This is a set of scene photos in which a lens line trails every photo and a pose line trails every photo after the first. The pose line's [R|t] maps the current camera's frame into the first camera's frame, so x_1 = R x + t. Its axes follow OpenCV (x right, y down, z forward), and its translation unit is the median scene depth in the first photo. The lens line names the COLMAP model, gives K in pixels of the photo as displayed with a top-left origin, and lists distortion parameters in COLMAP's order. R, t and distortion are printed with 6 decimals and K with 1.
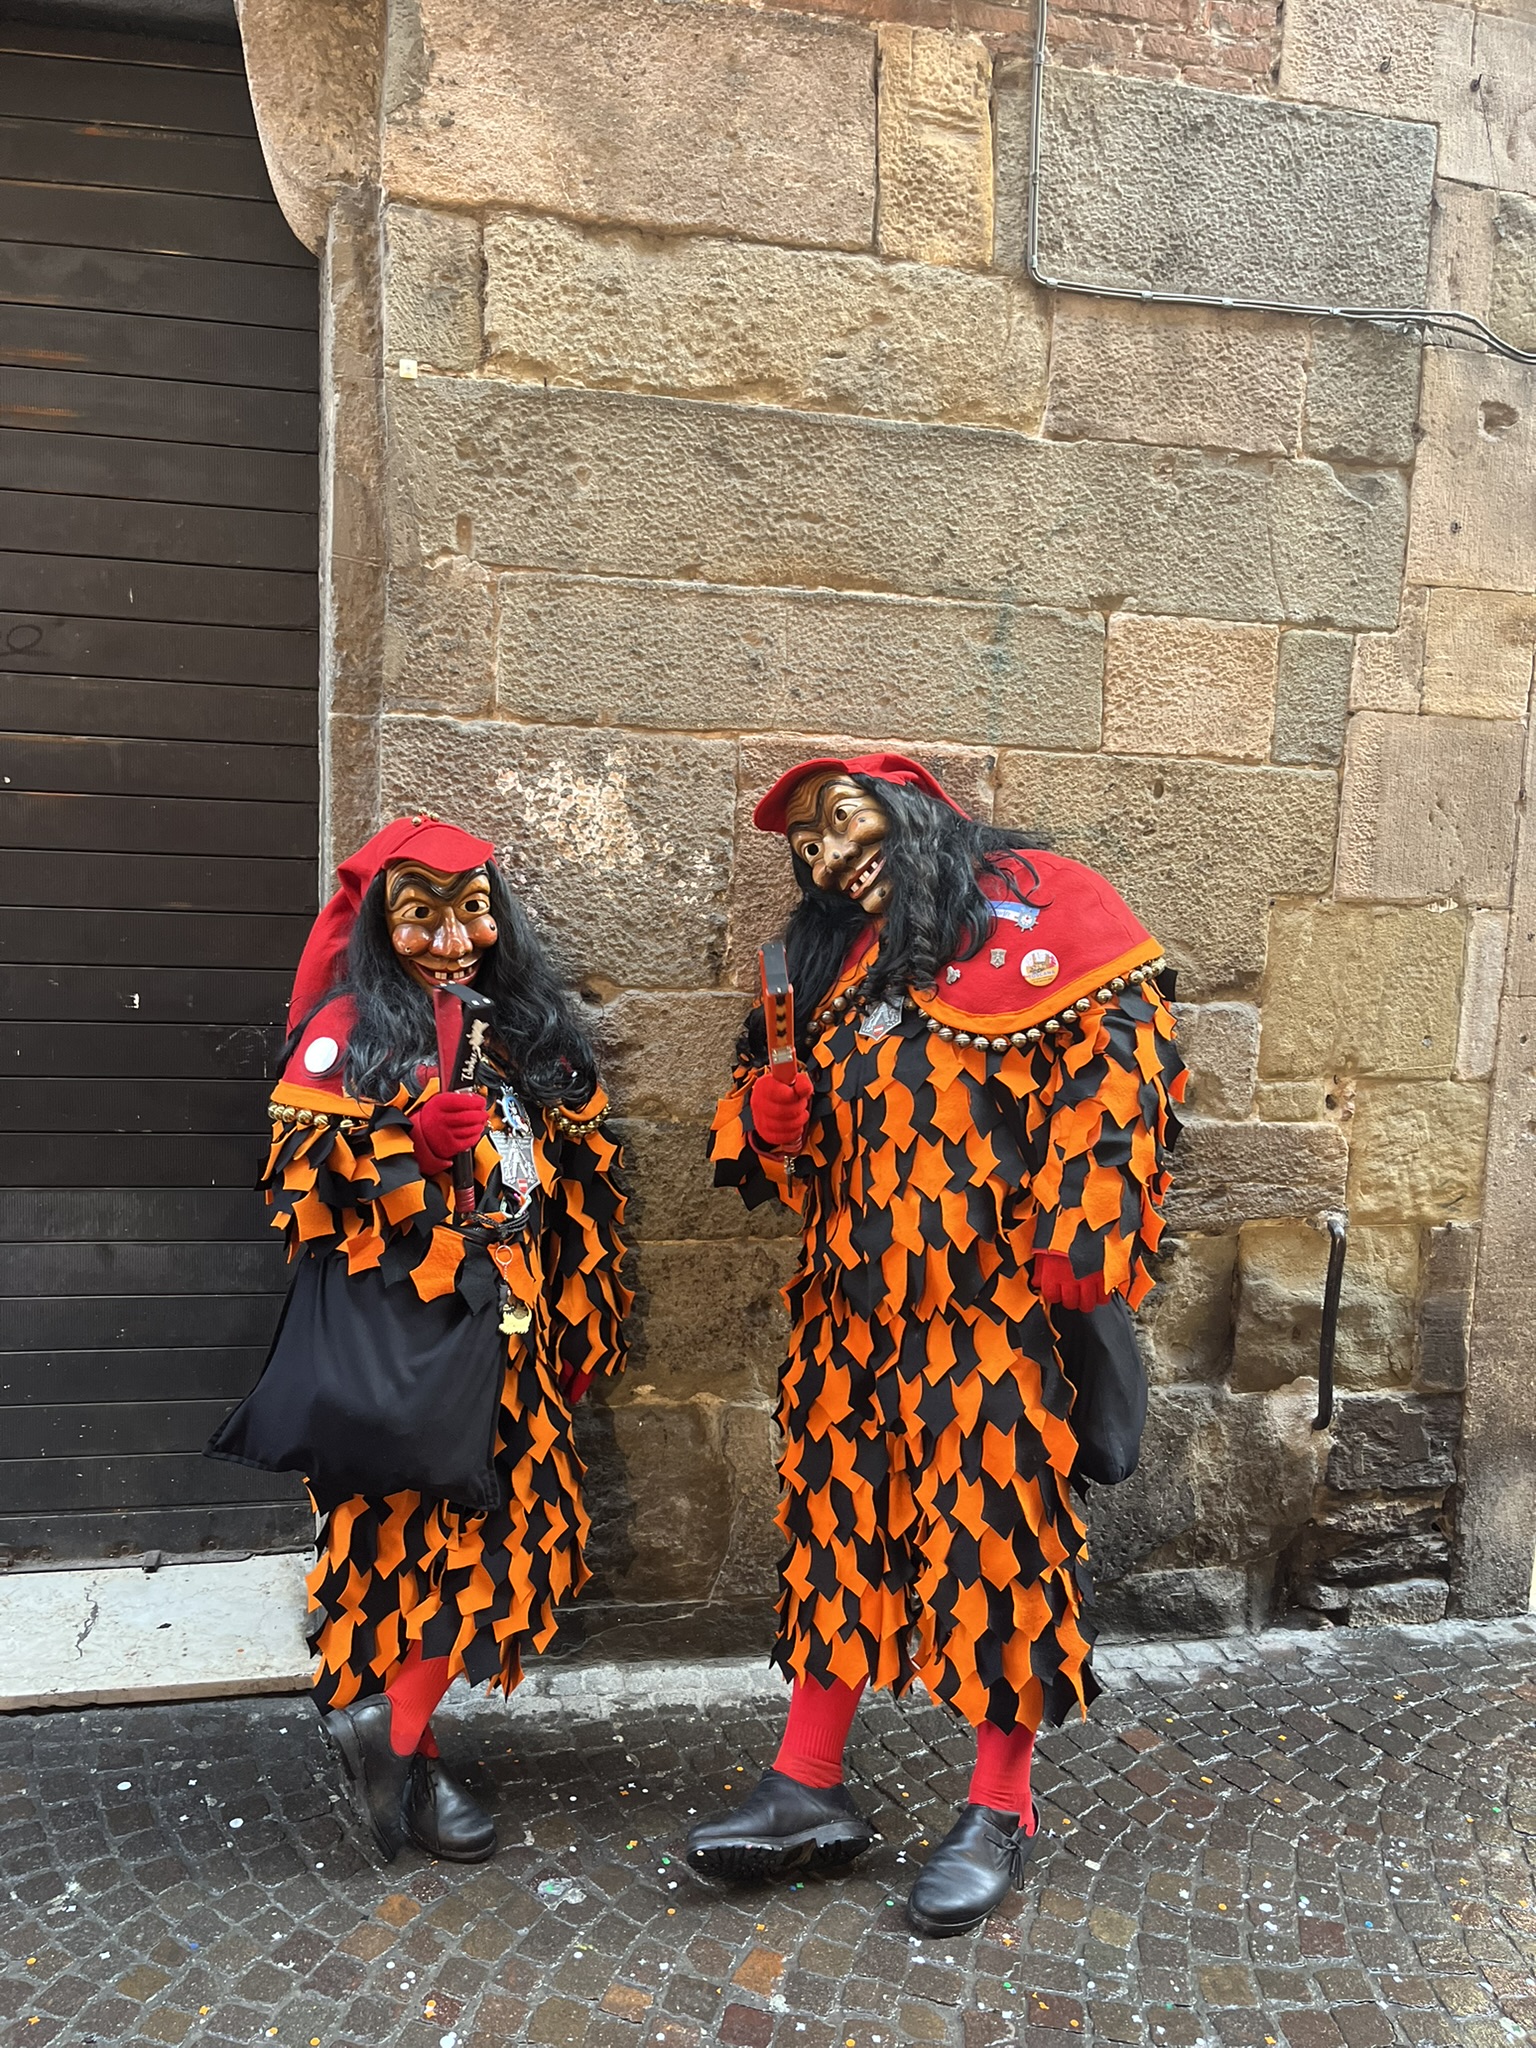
lens RADIAL K [[1533.7, 0, 652.6], [0, 1533.7, 1025.8], [0, 0, 1]] dist [0.076395, -0.096088]
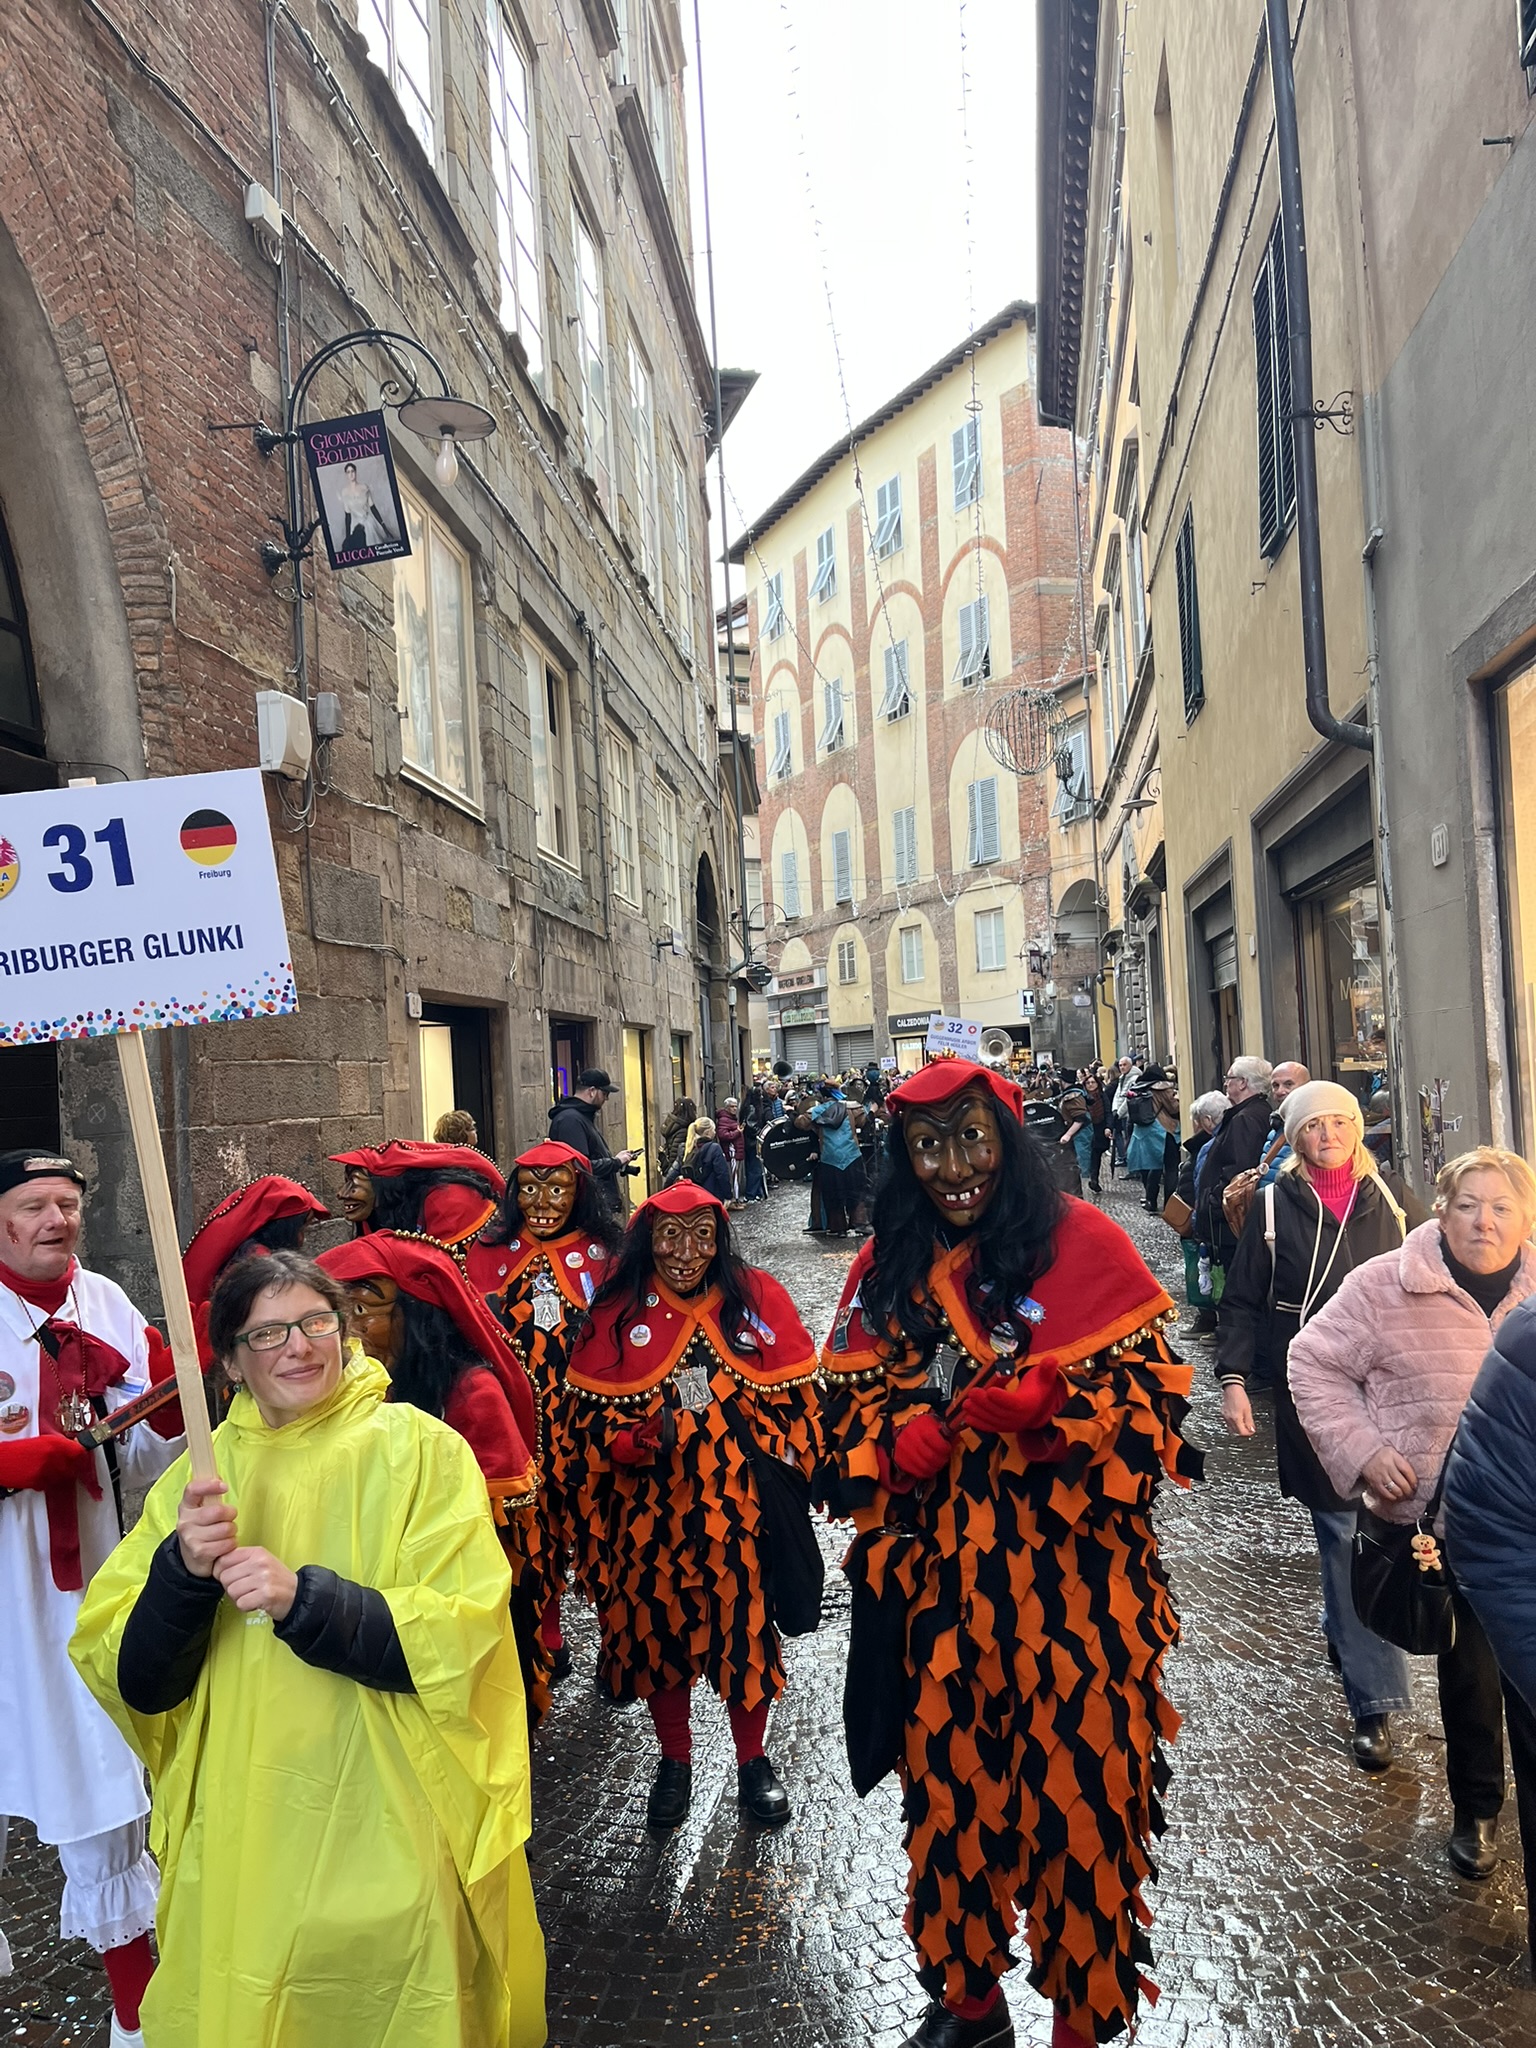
lens RADIAL K [[1611.4, 0, 772.5], [0, 1611.4, 1047.0], [0, 0, 1]] dist [0.009057, -0.006339]
pose [[0.333409, -0.040061, 0.941931, -2.022308], [0.162811, 0.986533, -0.015671, -0.141741], [-0.928618, 0.158582, 0.335441, -0.556445]]
